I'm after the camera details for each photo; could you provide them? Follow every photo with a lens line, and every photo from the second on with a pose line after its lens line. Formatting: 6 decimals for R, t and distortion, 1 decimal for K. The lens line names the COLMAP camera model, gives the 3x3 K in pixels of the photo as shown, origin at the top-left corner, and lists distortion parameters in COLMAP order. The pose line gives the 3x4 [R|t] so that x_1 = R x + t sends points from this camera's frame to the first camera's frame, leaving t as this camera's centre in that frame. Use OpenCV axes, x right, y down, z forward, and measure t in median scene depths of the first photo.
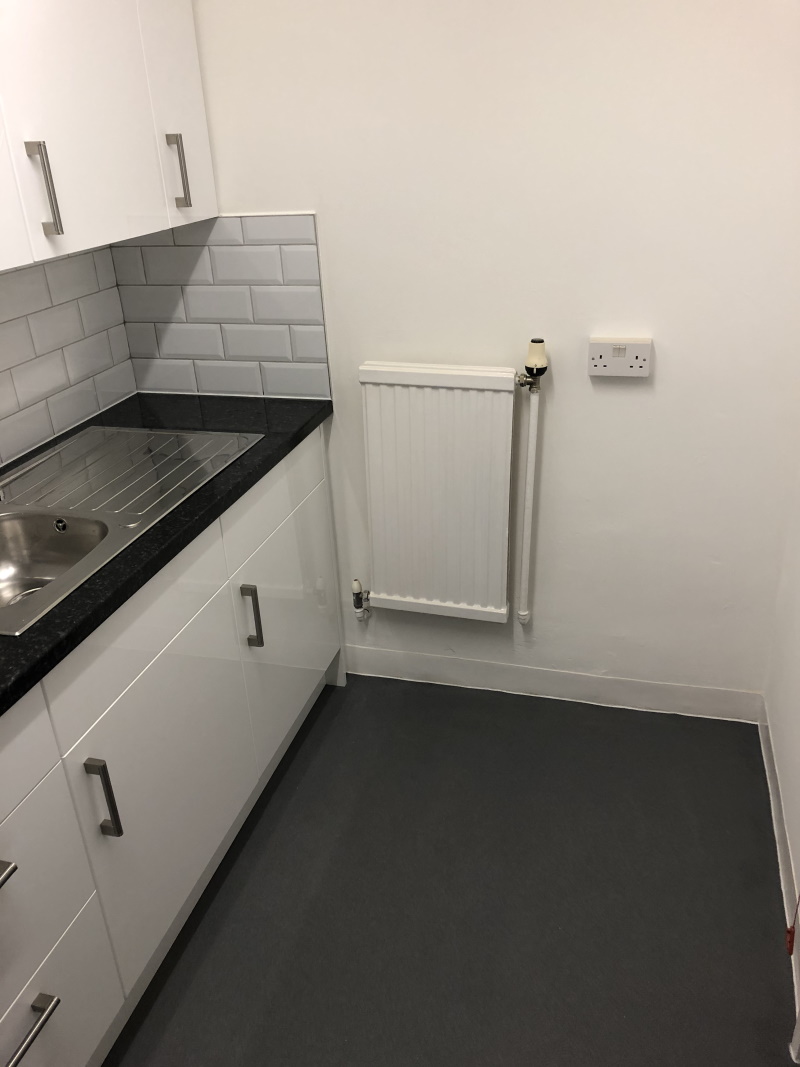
lens RADIAL K [[876.9, 0, 400.0], [0, 876.9, 533.5], [0, 0, 1]] dist [0.057563, 0.004829]
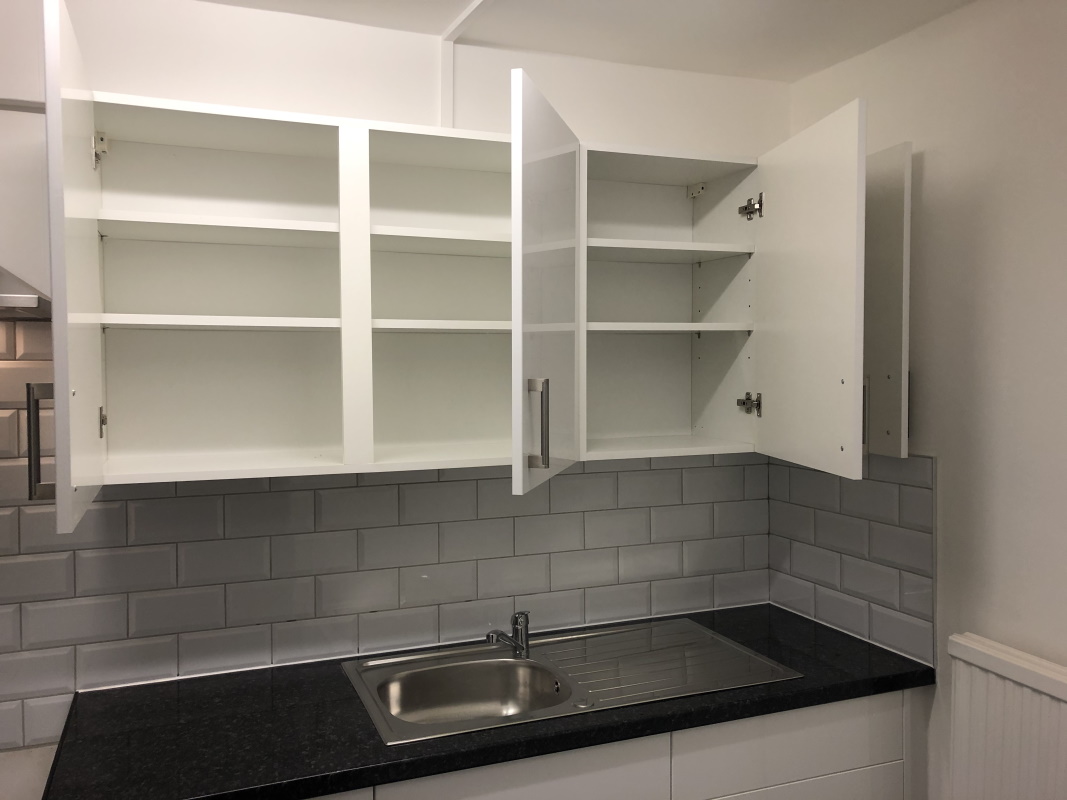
lens RADIAL K [[876.6, 0, 523.4], [0, 876.6, 394.3], [0, 0, 1]] dist [0.014618, 0.004643]
pose [[0.606089, 0.070203, -0.792293, 0.340137], [-0.364208, 0.910031, -0.197977, -0.086103], [0.707113, 0.408551, 0.577129, 0.153308]]
